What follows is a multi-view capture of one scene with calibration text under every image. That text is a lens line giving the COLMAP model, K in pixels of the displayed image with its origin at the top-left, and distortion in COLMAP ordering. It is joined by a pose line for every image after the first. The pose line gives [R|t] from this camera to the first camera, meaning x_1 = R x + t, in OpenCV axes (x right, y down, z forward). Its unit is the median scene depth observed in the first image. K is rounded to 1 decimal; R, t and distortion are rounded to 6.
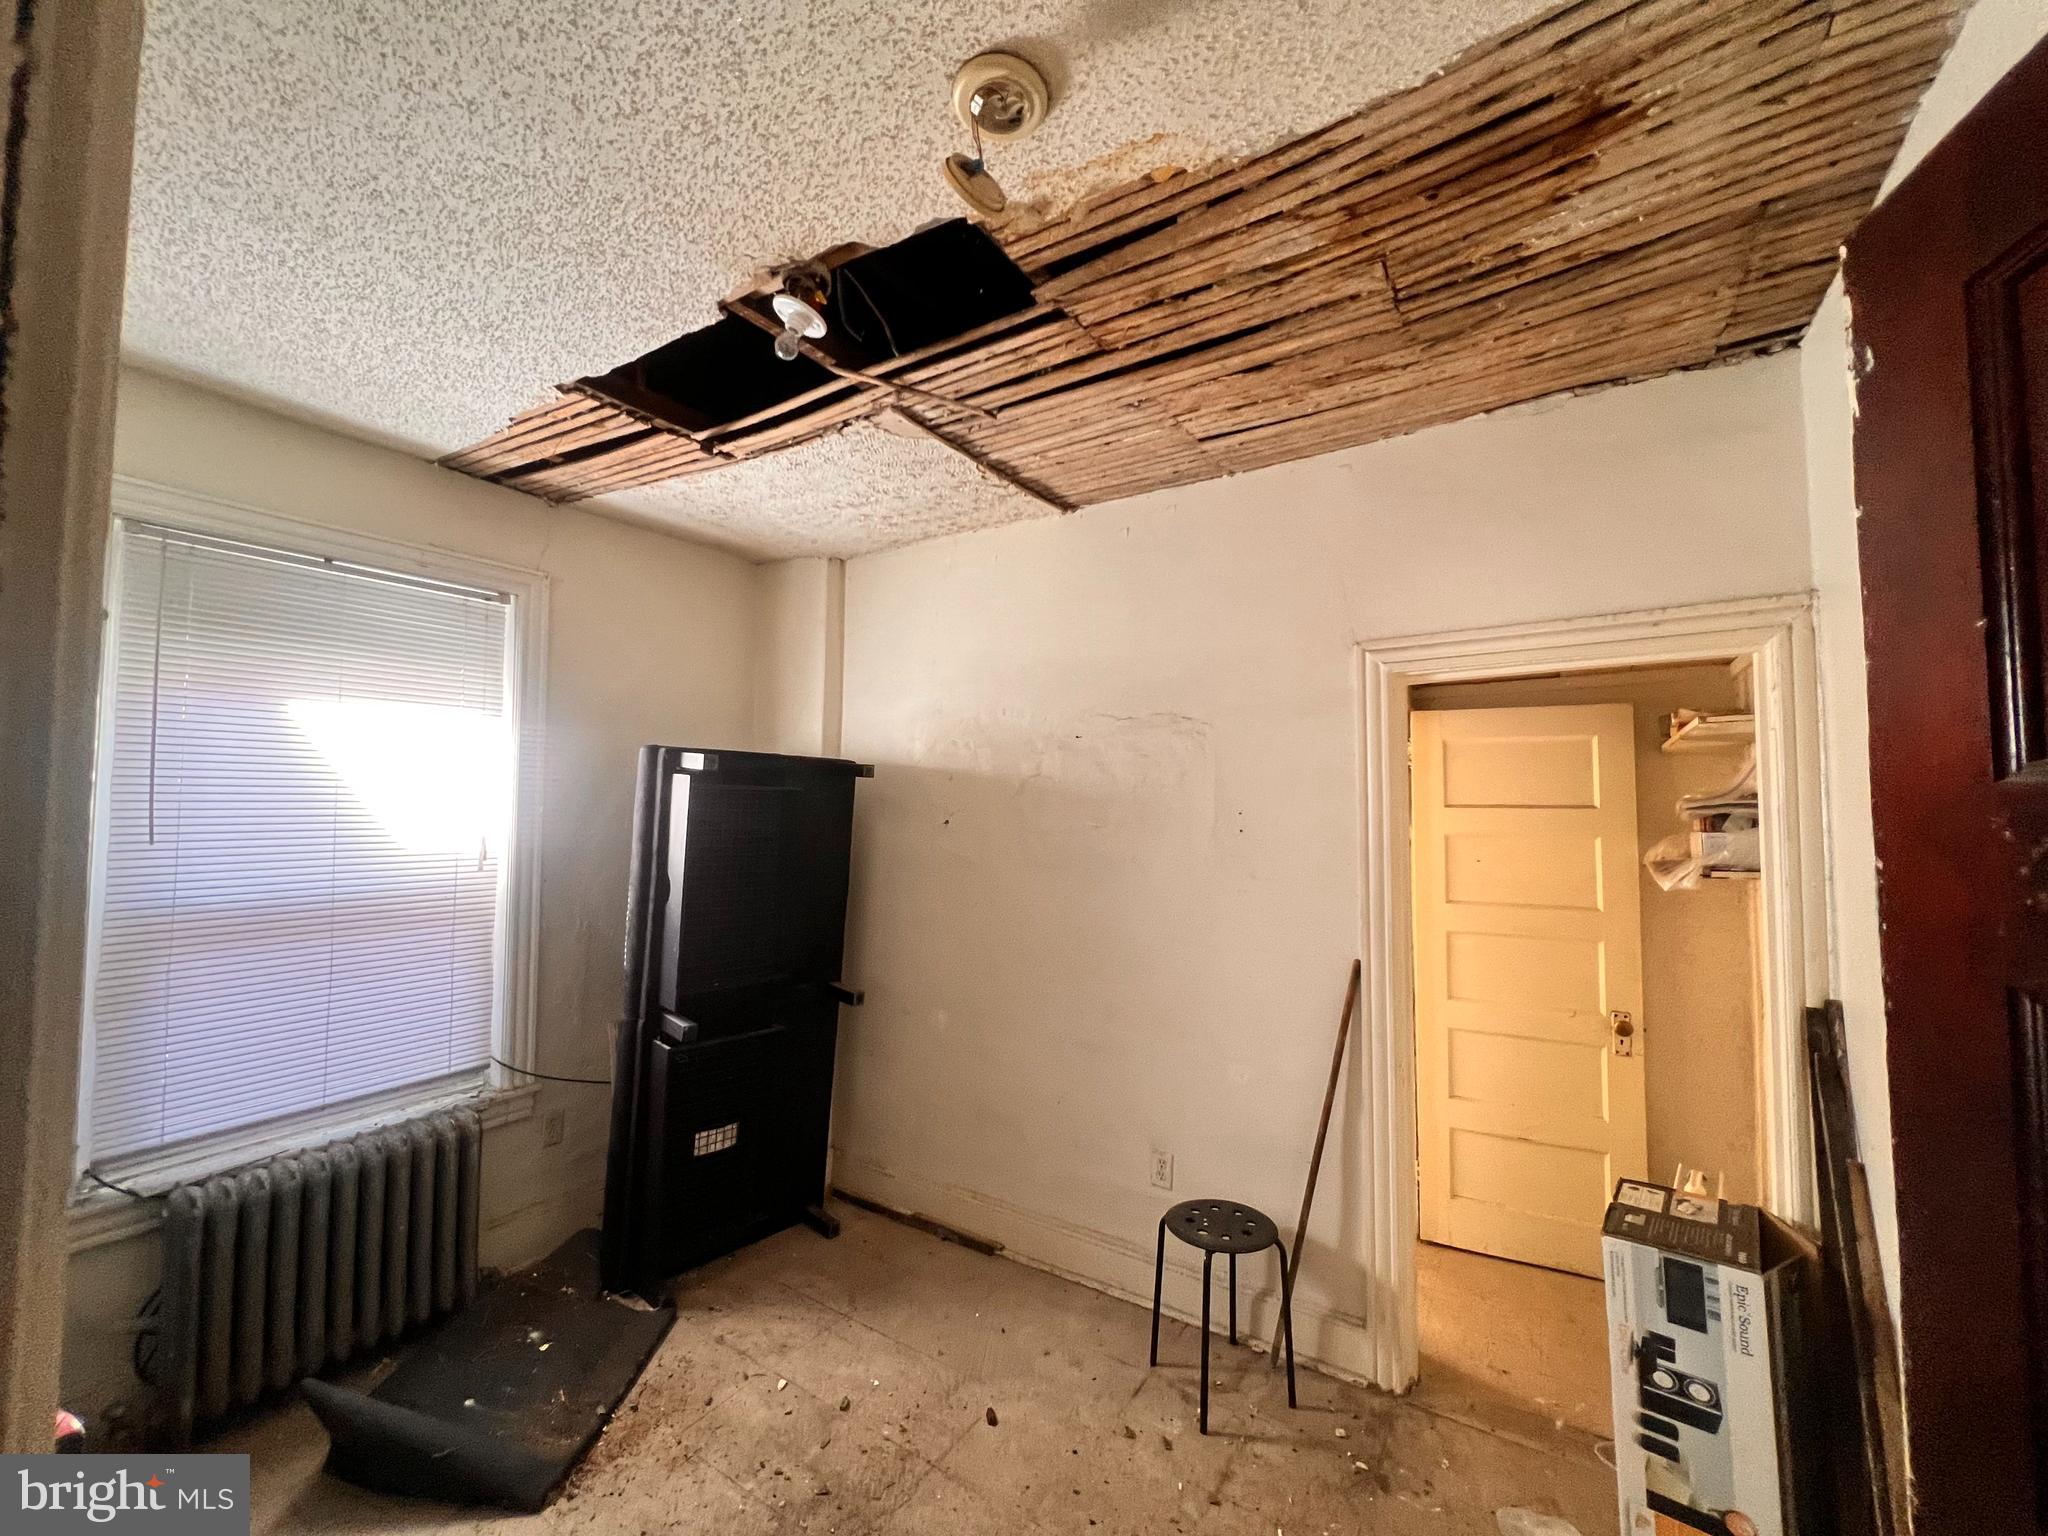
lens RADIAL K [[837.1, 0, 1005.0], [0, 837.1, 758.2], [0, 0, 1]] dist [-0.001575, 0.000551]
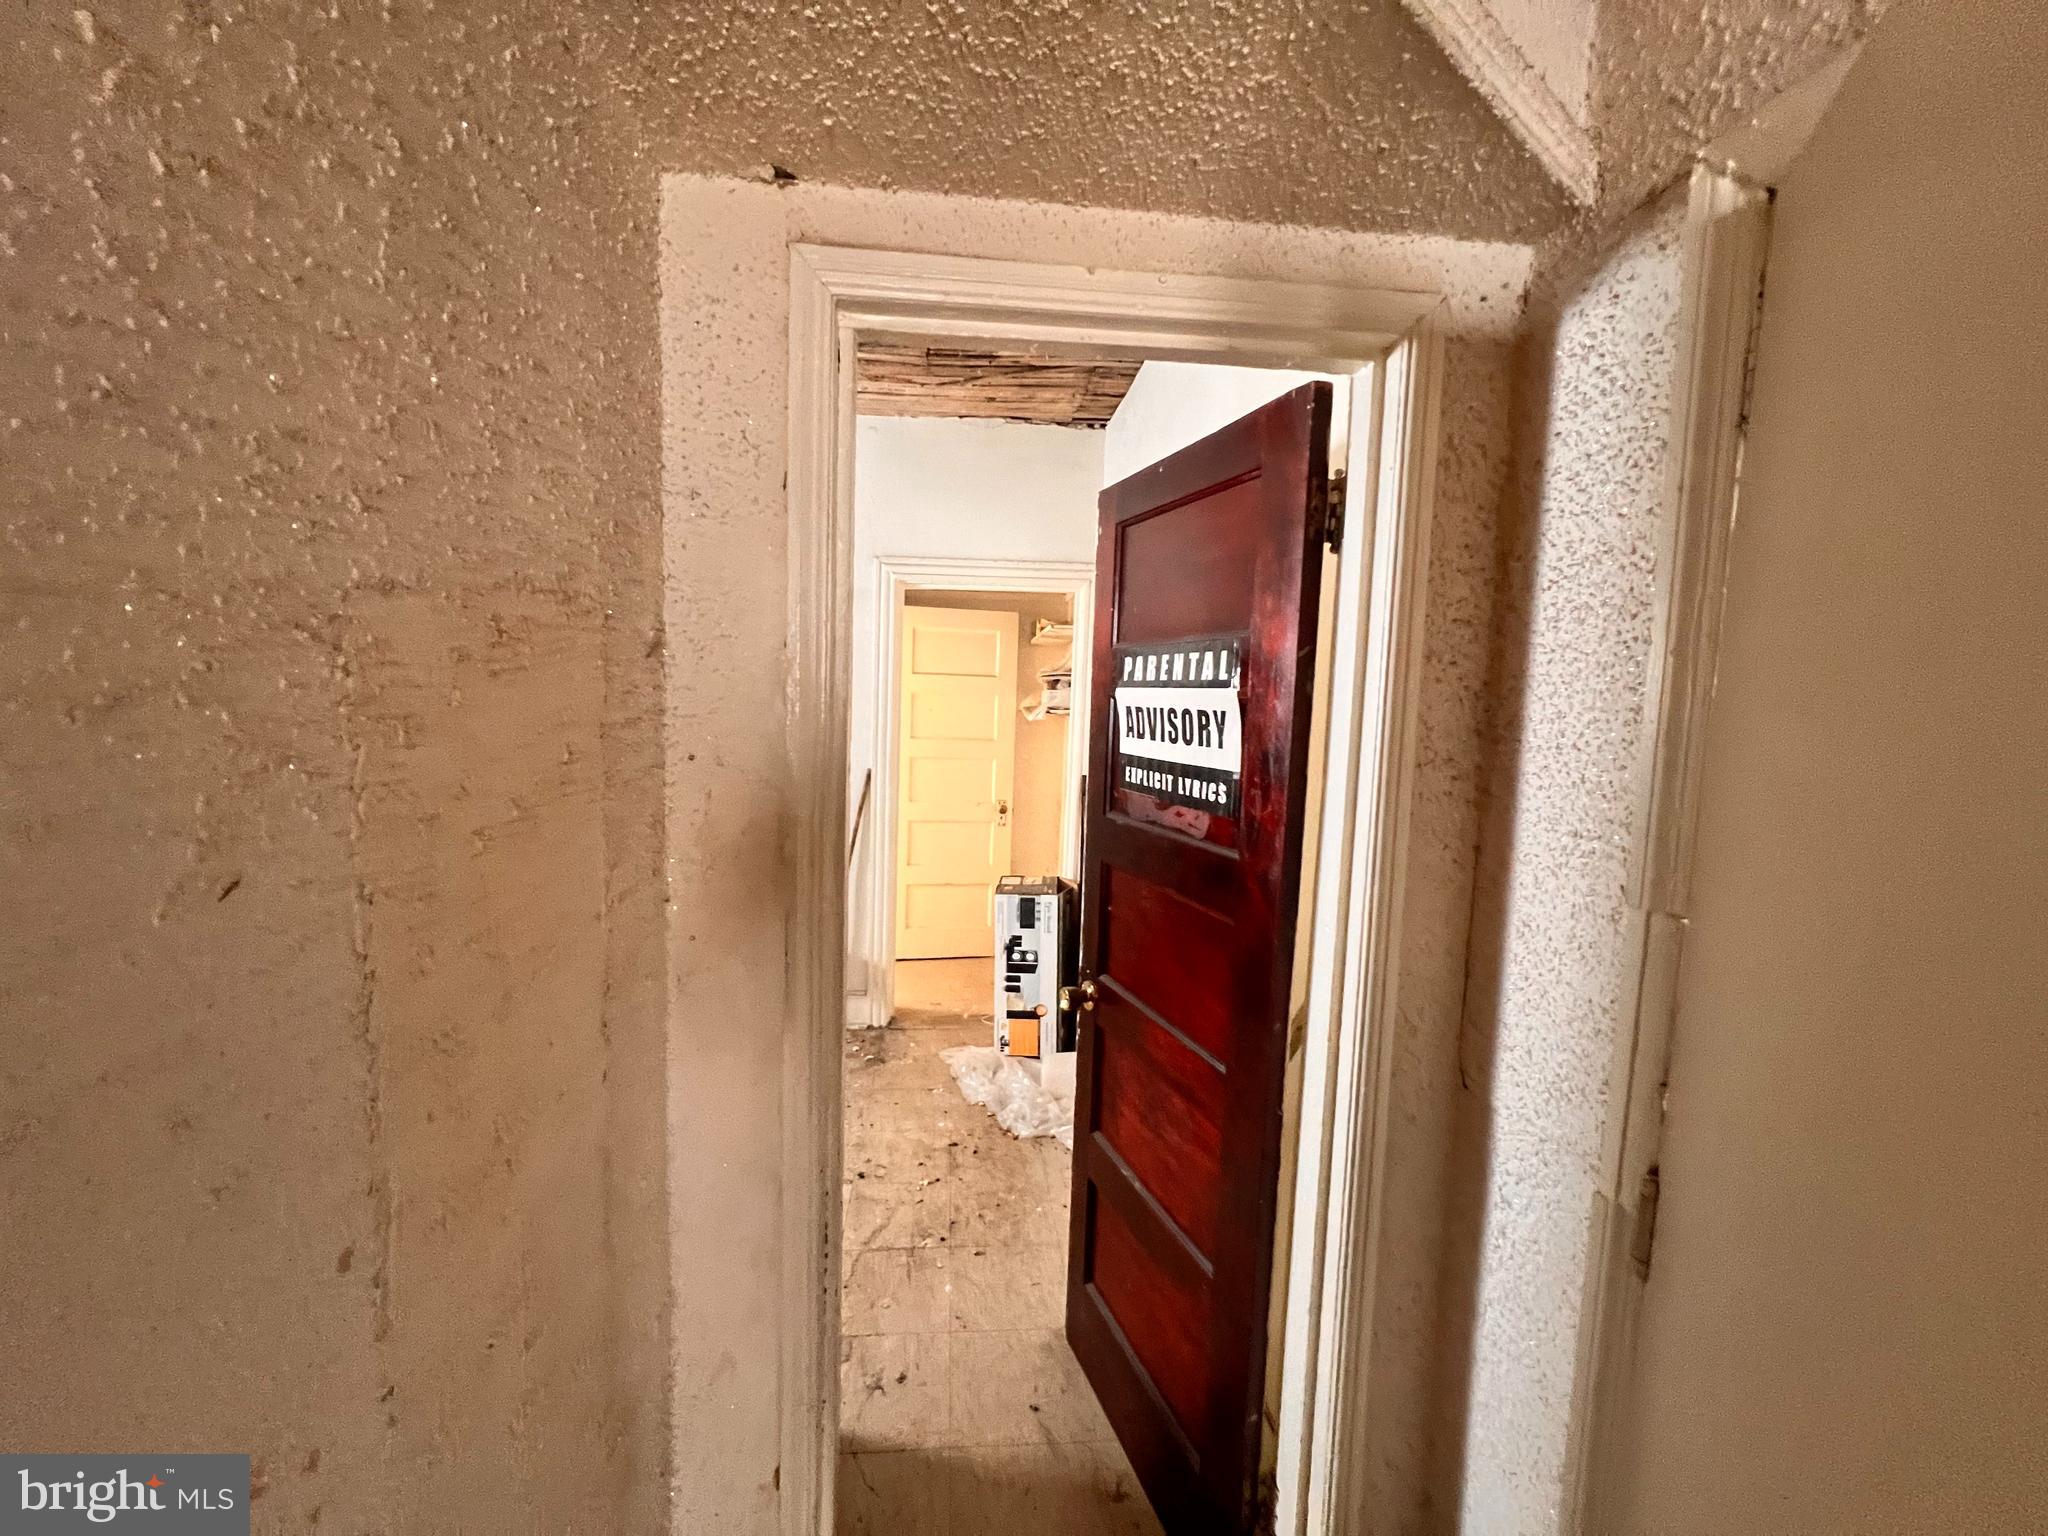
lens RADIAL K [[822.1, 0, 1022.7], [0, 822.1, 768.1], [0, 0, 1]] dist [-0.001422, -0.000104]
pose [[0.782494, -0.037539, 0.621525, -0.355380], [-0.062529, 0.988398, 0.138420, 0.015802], [-0.619510, -0.147176, 0.771068, -0.402799]]
